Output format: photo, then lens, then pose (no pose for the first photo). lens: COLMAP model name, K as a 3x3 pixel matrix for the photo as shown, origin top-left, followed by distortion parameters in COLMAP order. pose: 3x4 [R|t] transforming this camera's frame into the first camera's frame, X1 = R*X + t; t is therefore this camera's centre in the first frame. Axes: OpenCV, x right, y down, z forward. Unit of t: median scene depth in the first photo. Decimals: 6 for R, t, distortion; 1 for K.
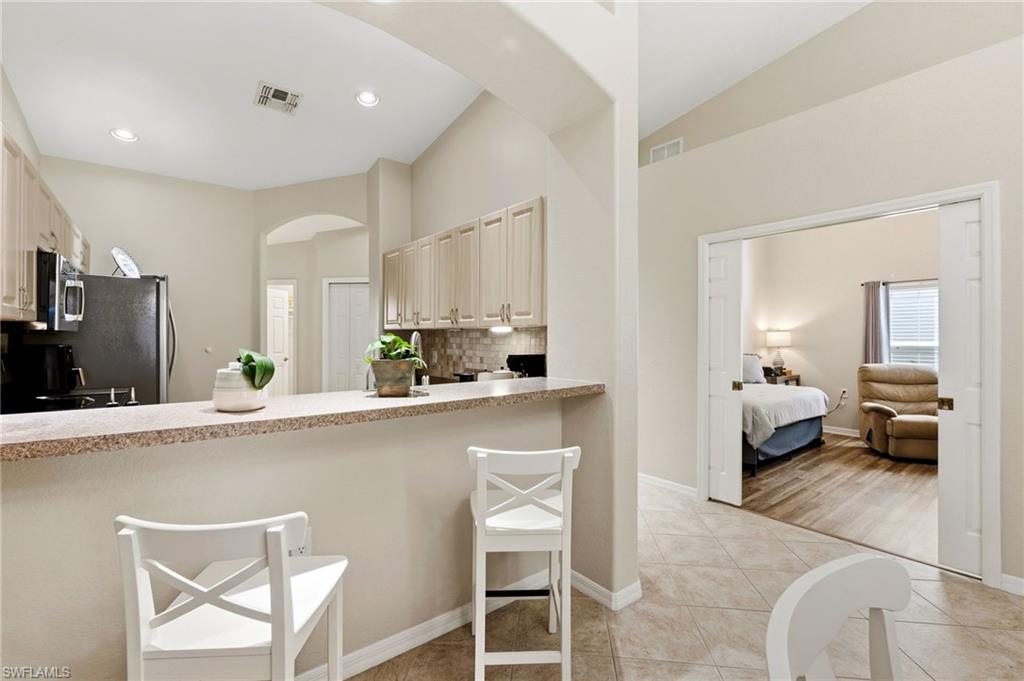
lens RADIAL K [[453.9, 0, 501.8], [0, 453.9, 344.2], [0, 0, 1]] dist [0.004253, 0.000393]
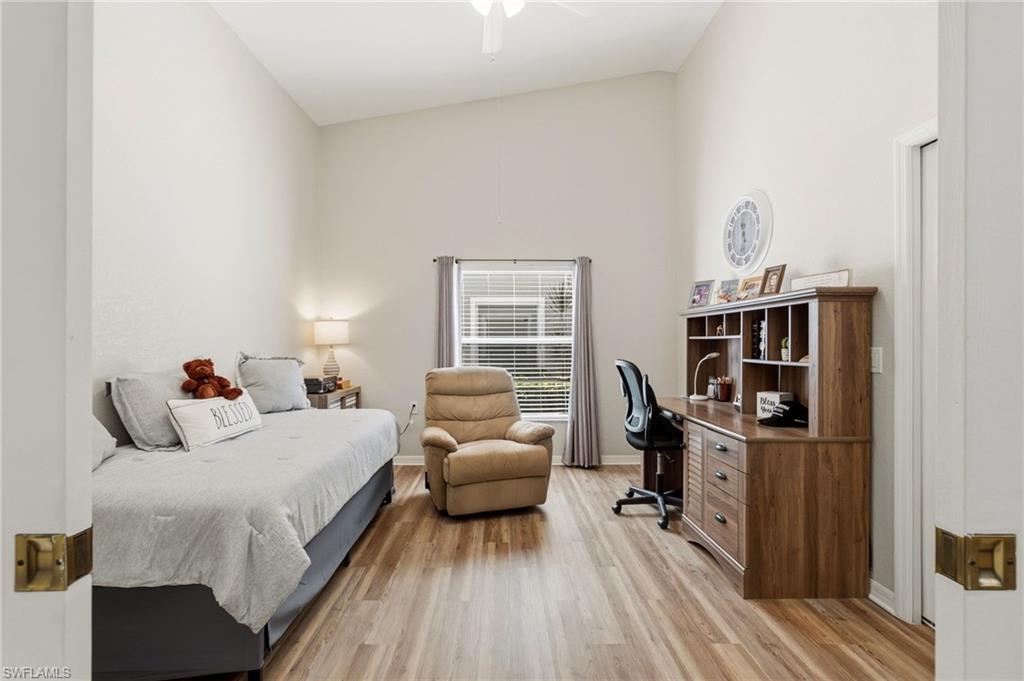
lens RADIAL K [[453.9, 0, 505.2], [0, 453.9, 347.5], [0, 0, 1]] dist [0.004253, 0.000393]
pose [[0.622789, -0.003914, 0.782380, 0.280477], [0.003341, 0.999992, 0.002343, 0.009353], [-0.782382, 0.001155, 0.622797, 0.440810]]
